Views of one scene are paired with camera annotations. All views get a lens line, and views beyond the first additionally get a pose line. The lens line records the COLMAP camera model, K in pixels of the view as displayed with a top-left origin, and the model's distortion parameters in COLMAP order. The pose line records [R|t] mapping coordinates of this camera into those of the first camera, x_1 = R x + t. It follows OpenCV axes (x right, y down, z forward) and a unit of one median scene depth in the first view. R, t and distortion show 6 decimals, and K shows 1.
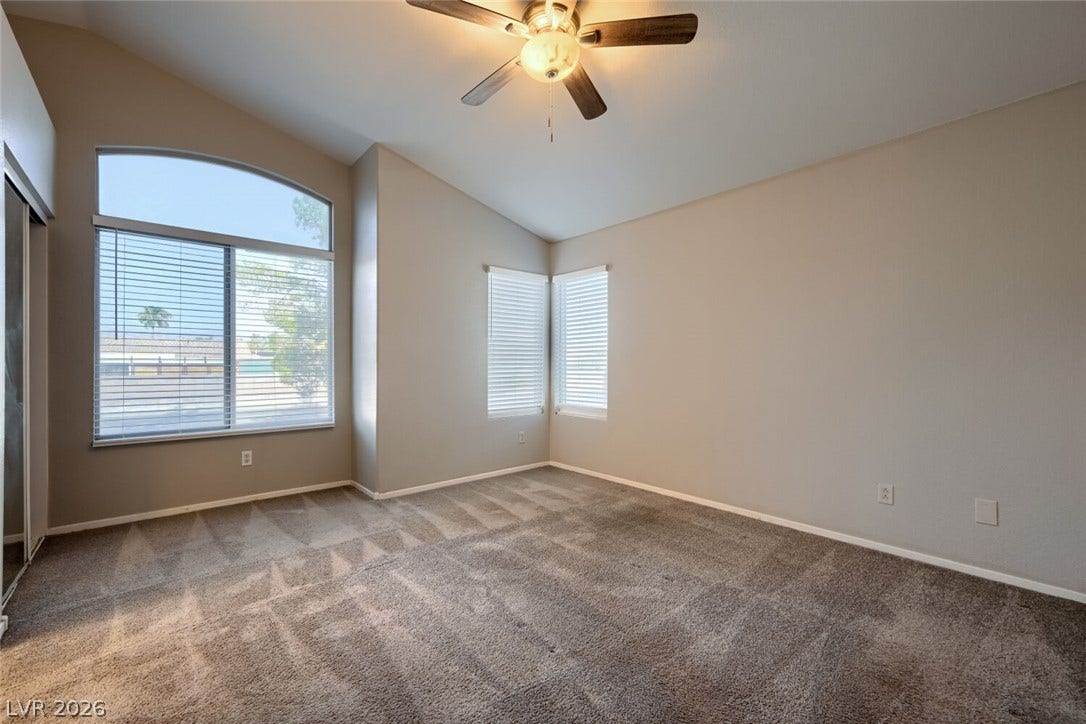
lens RADIAL K [[440.6, 0, 545.4], [0, 440.6, 367.1], [0, 0, 1]] dist [0.001578, 0.000668]
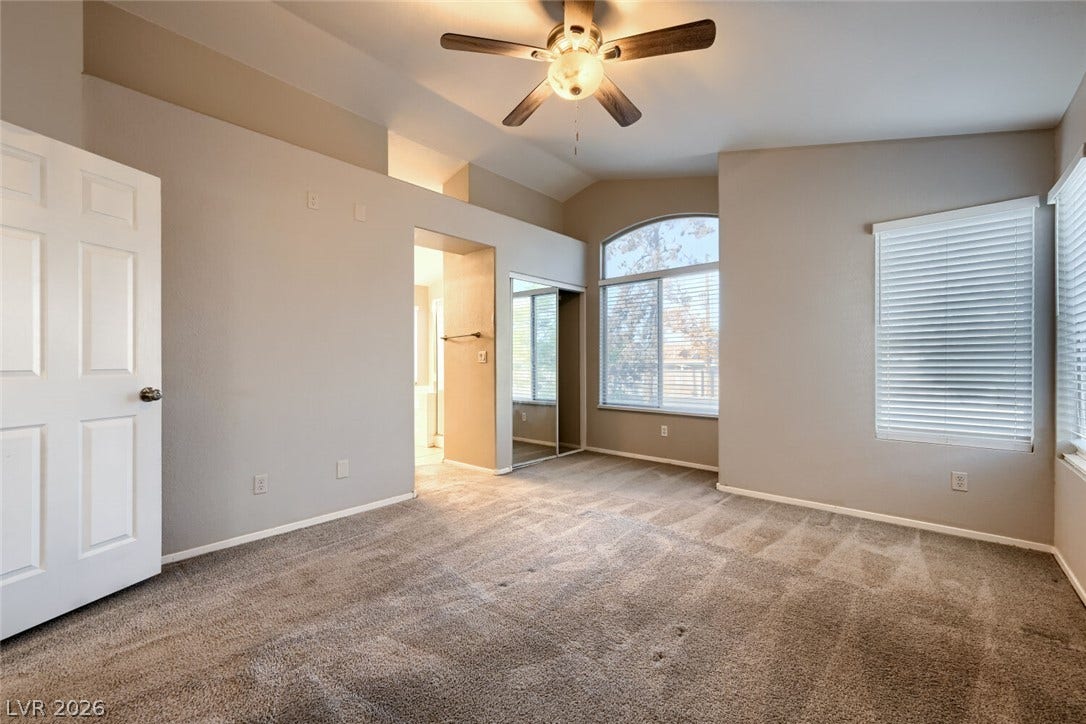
lens RADIAL K [[440.6, 0, 548.8], [0, 440.6, 365.7], [0, 0, 1]] dist [0.001578, 0.000668]
pose [[0.126154, 0.004297, -0.992001, 0.670374], [-0.005056, 0.999980, 0.003688, 0.000590], [0.991998, 0.004550, 0.126173, 0.501090]]
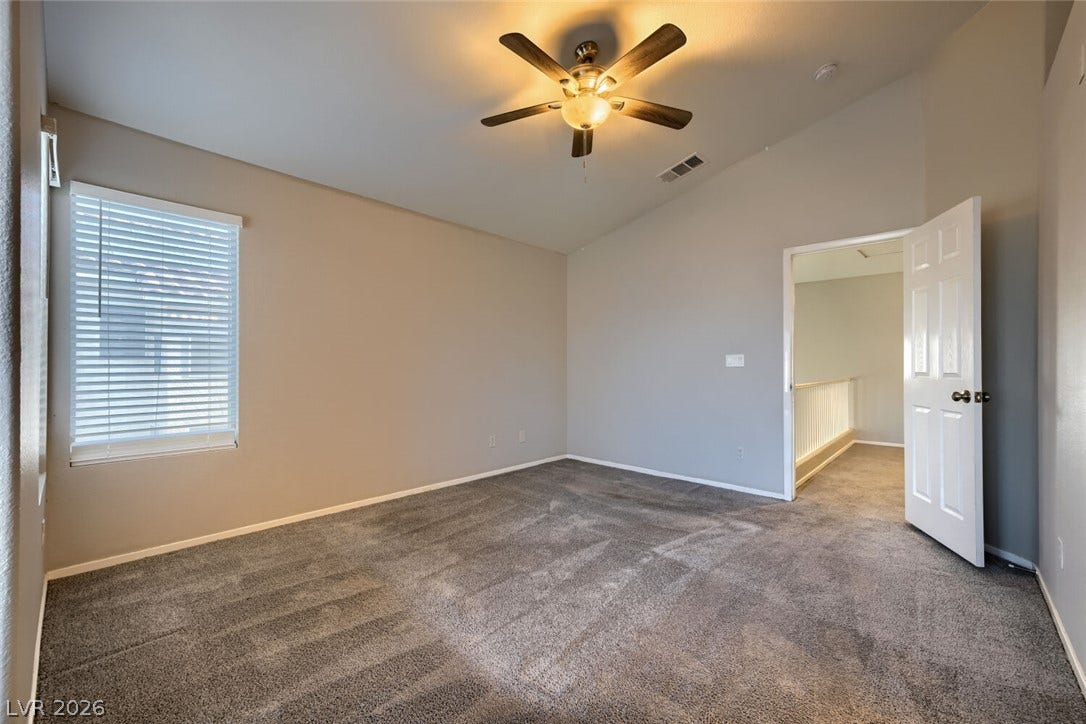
lens RADIAL K [[440.6, 0, 542.8], [0, 440.6, 361.9], [0, 0, 1]] dist [0.001578, 0.000668]
pose [[-0.099126, 0.002313, 0.995072, -0.745707], [0.001859, 0.999996, -0.002139, -0.008364], [-0.995073, 0.001637, -0.099130, 0.780686]]
